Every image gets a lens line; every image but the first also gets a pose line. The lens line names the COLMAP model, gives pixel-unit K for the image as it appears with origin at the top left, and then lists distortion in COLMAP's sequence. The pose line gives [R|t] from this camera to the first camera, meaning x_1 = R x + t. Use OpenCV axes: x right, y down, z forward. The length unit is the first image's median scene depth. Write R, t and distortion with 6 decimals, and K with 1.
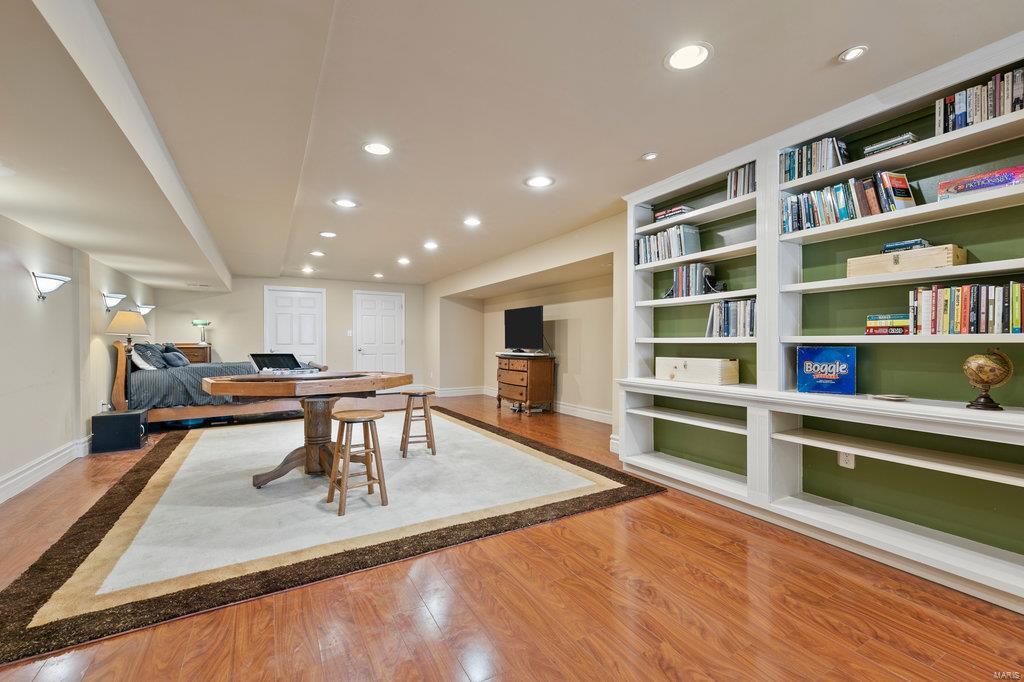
lens RADIAL K [[433.8, 0, 513.7], [0, 433.8, 343.7], [0, 0, 1]] dist [0.005343, 0.000023]
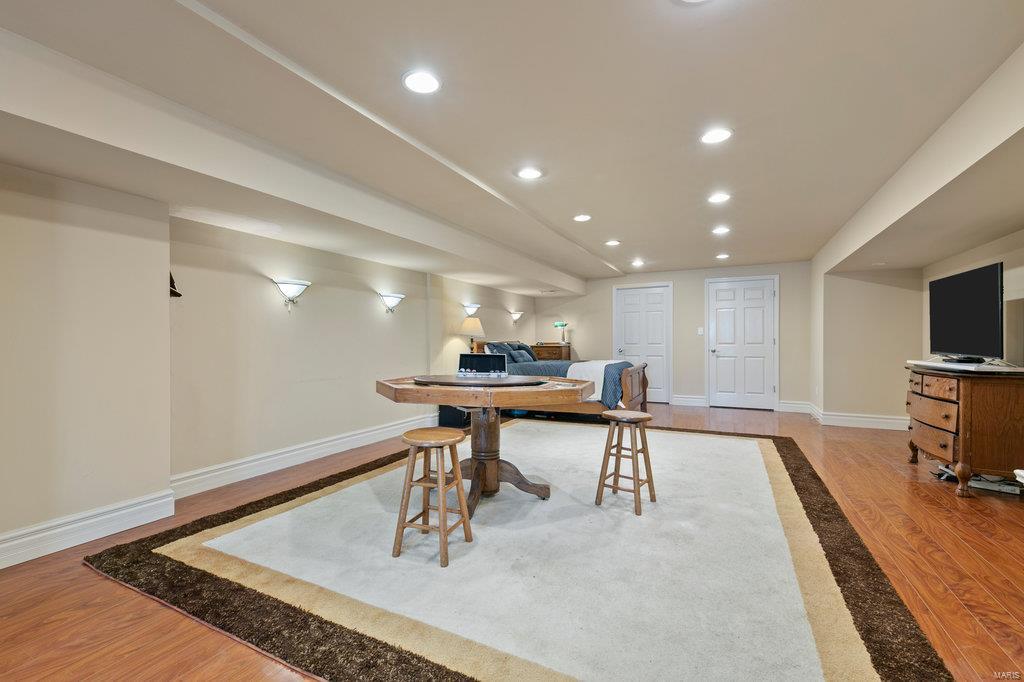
lens RADIAL K [[433.8, 0, 508.4], [0, 433.8, 339.6], [0, 0, 1]] dist [0.005343, 0.000023]
pose [[0.541557, -0.003128, -0.840658, 0.362905], [-0.001742, 0.999987, -0.004843, -0.007665], [0.840662, 0.004088, 0.541545, 0.658399]]
